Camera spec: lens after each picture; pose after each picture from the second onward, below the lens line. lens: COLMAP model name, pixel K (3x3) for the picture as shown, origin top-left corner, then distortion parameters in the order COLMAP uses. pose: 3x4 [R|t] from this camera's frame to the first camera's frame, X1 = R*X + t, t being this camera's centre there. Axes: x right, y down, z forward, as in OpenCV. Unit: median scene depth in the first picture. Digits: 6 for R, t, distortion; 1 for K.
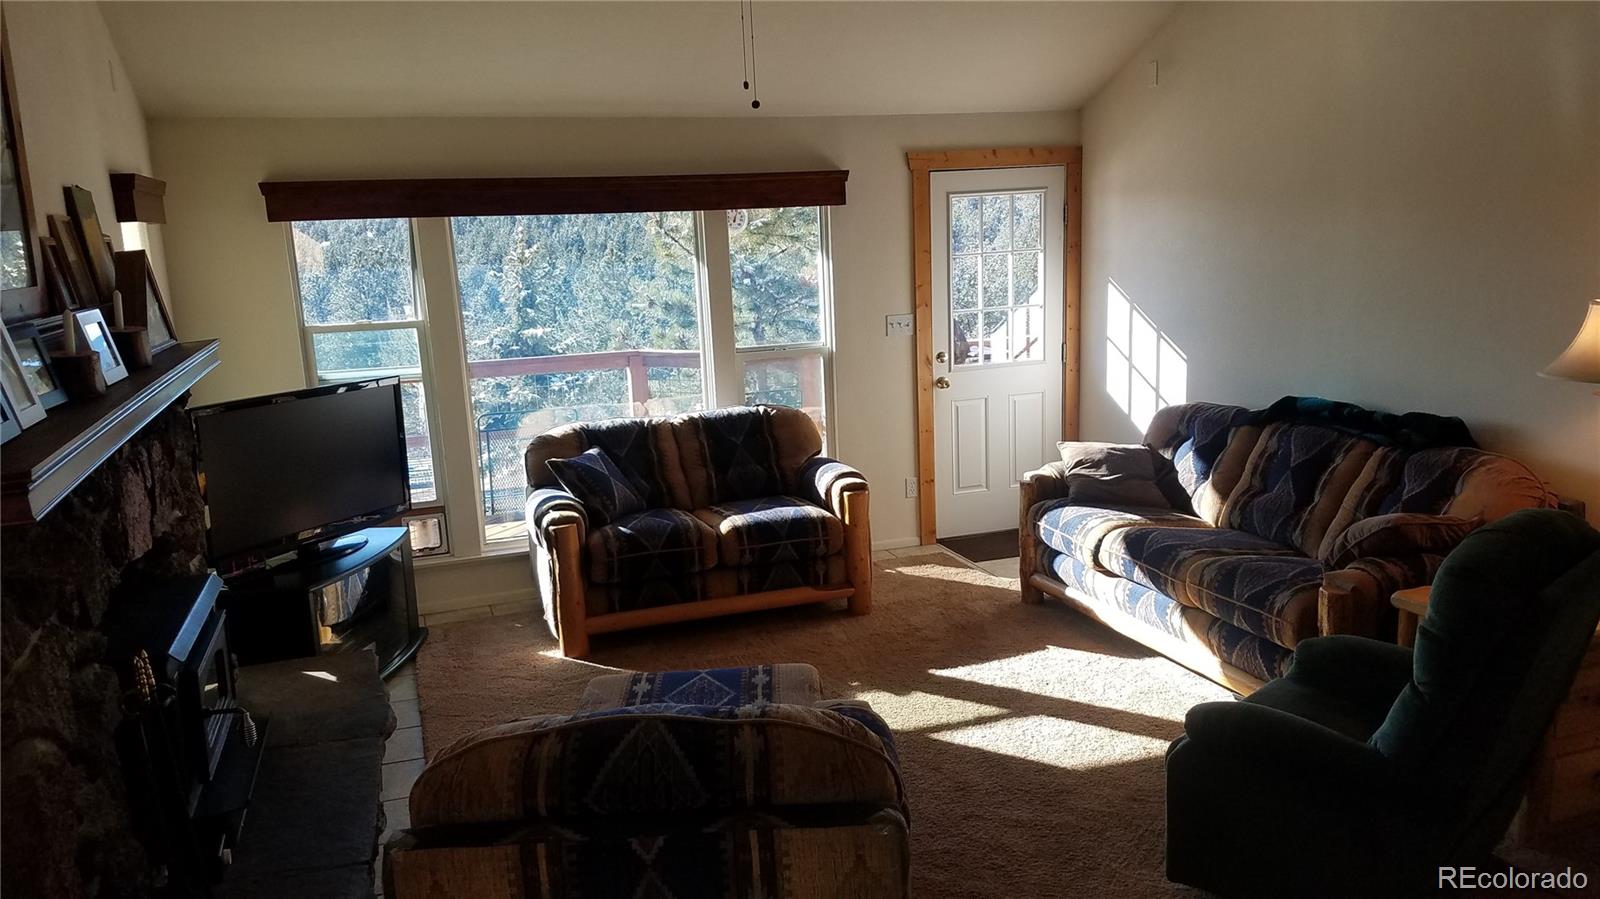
lens RADIAL K [[1167.4, 0, 800.7], [0, 1167.4, 482.8], [0, 0, 1]] dist [0.066560, -0.001950]
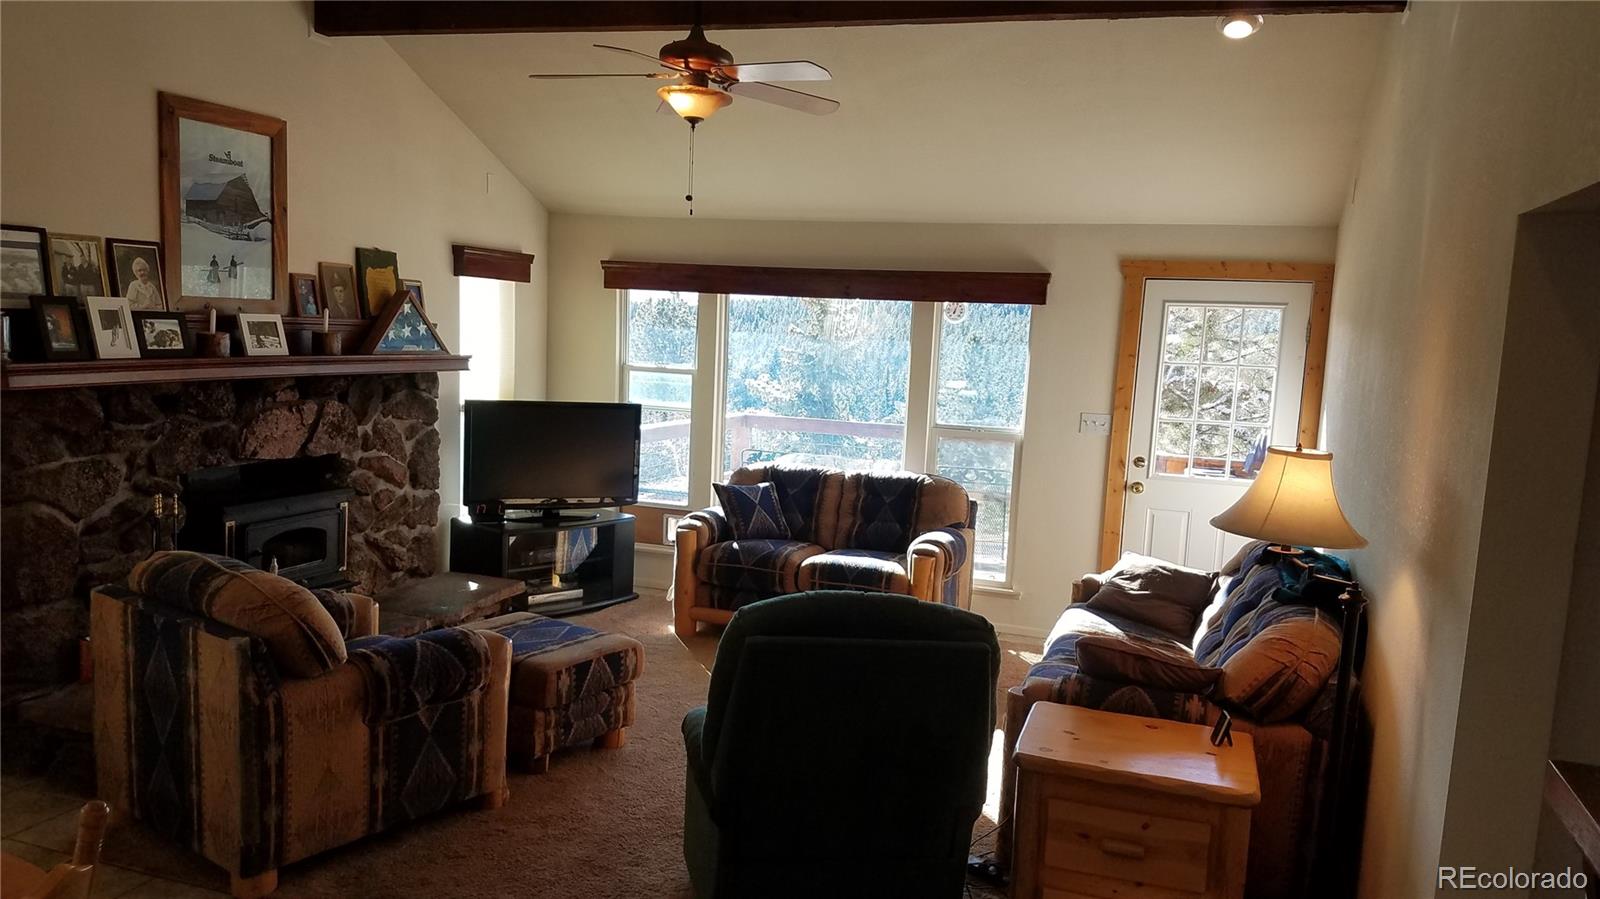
lens RADIAL K [[1167.4, 0, 800.7], [0, 1167.4, 482.8], [0, 0, 1]] dist [0.066560, -0.001950]
pose [[0.784682, 0.160331, -0.598805, 0.532935], [-0.206197, 0.978476, -0.008214, -0.024187], [0.584600, 0.129917, 0.800853, 0.034966]]
